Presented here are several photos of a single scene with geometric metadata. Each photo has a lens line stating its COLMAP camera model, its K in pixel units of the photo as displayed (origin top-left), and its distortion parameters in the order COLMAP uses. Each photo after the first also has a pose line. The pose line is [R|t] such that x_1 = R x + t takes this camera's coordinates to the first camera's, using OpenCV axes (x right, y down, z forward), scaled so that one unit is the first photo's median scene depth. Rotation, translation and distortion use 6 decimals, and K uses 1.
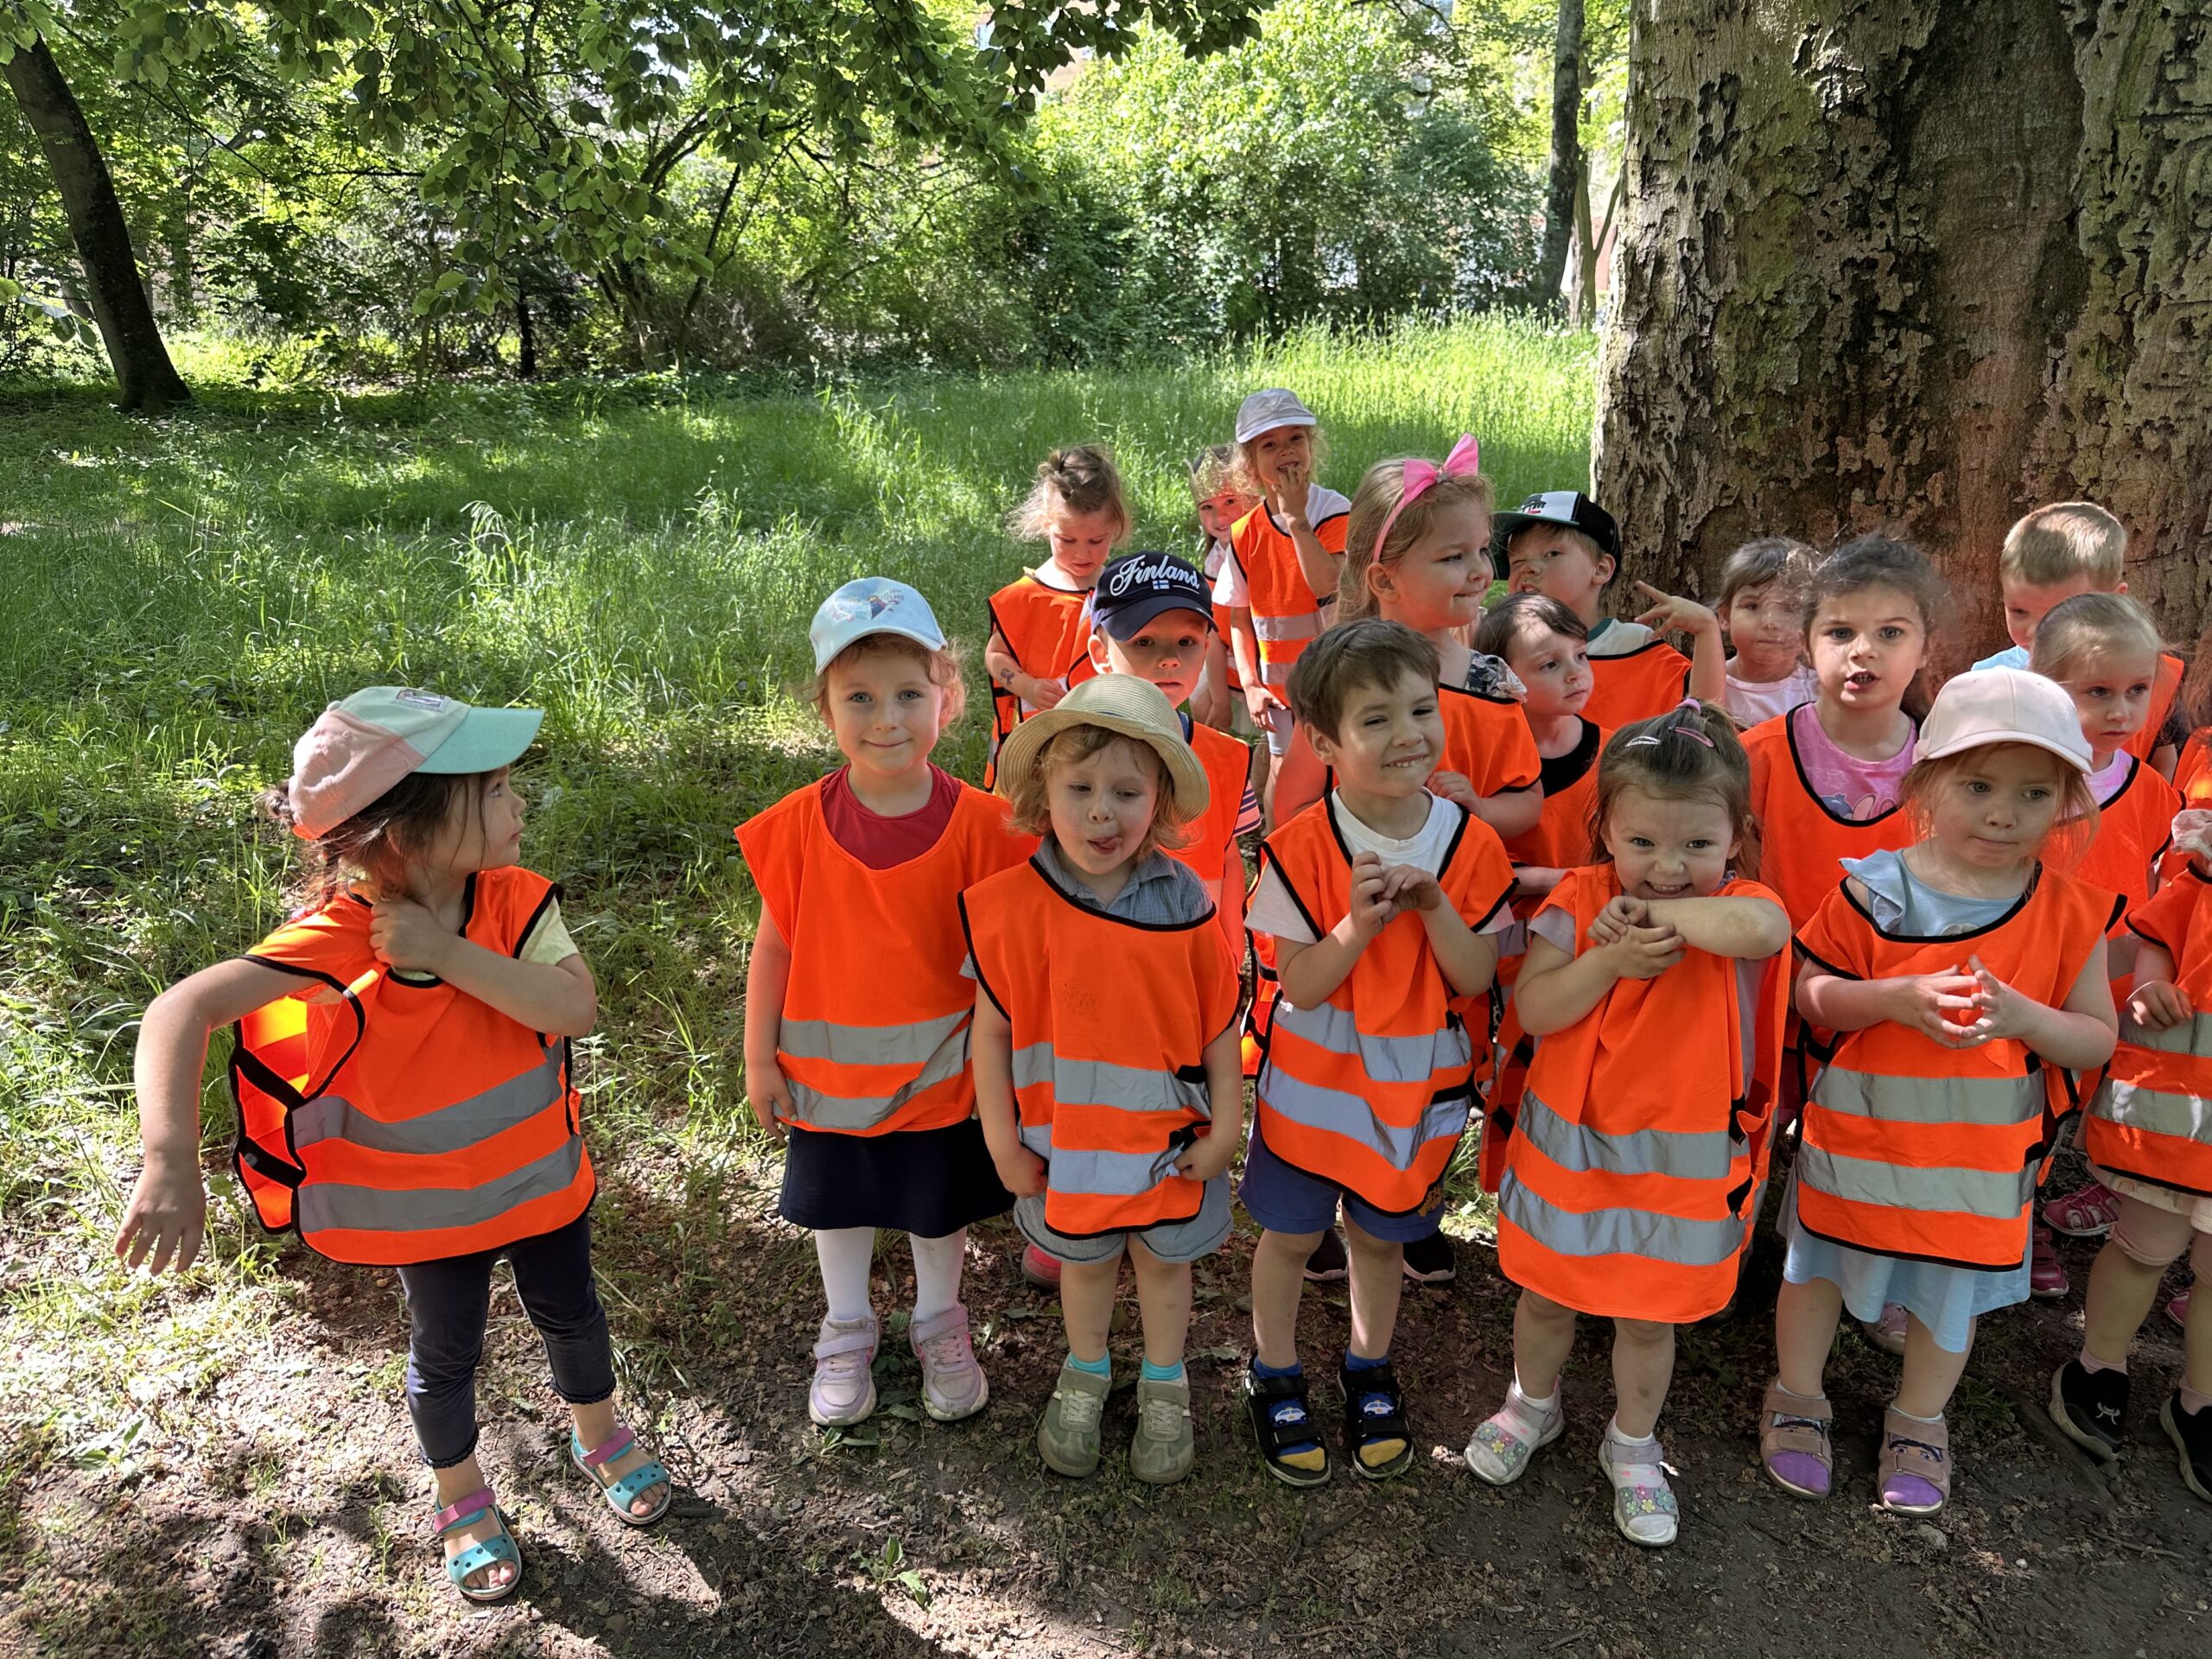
lens RADIAL K [[1566.8, 0, 1090.5], [0, 1566.8, 835.5], [0, 0, 1]] dist [0.019151, -0.030374]
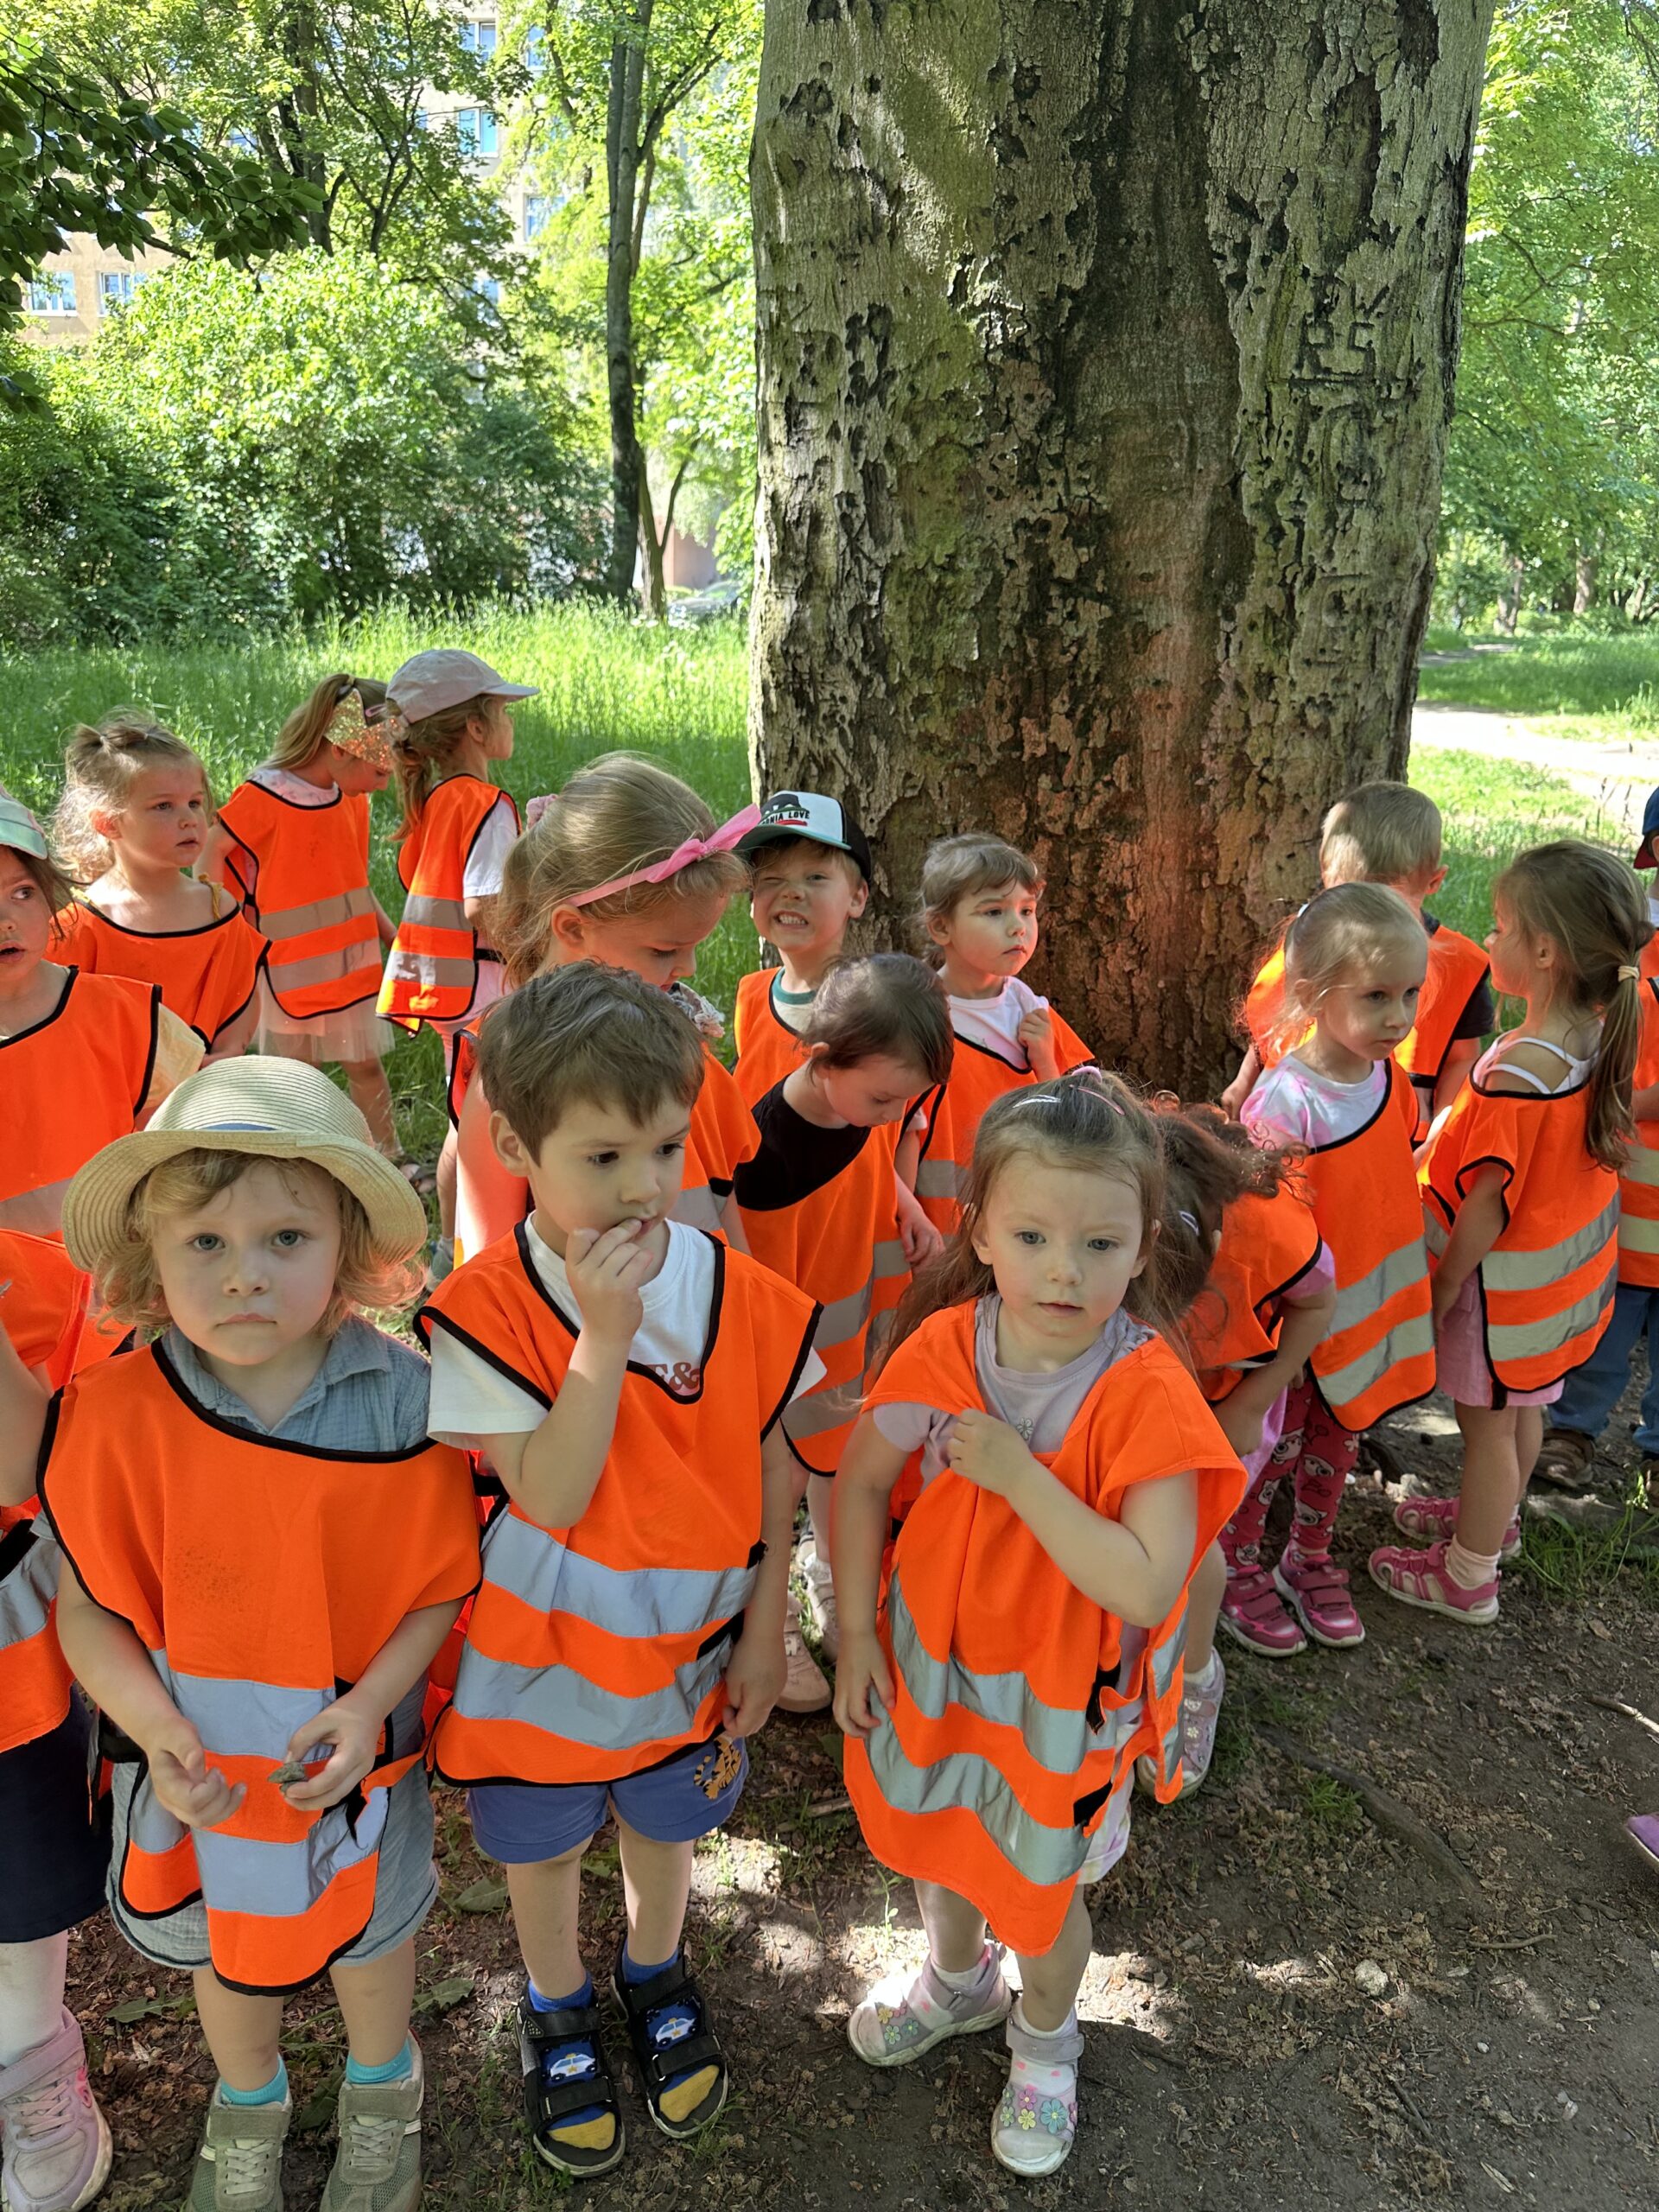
lens RADIAL K [[1573.0, 0, 817.7], [0, 1573.0, 1093.7], [0, 0, 1]] dist [0.012050, -0.024340]
pose [[0.924166, -0.089054, 0.371466, 0.007190], [0.096275, 0.995354, -0.000898, -0.045654], [-0.369661, 0.036593, 0.928446, 0.202300]]
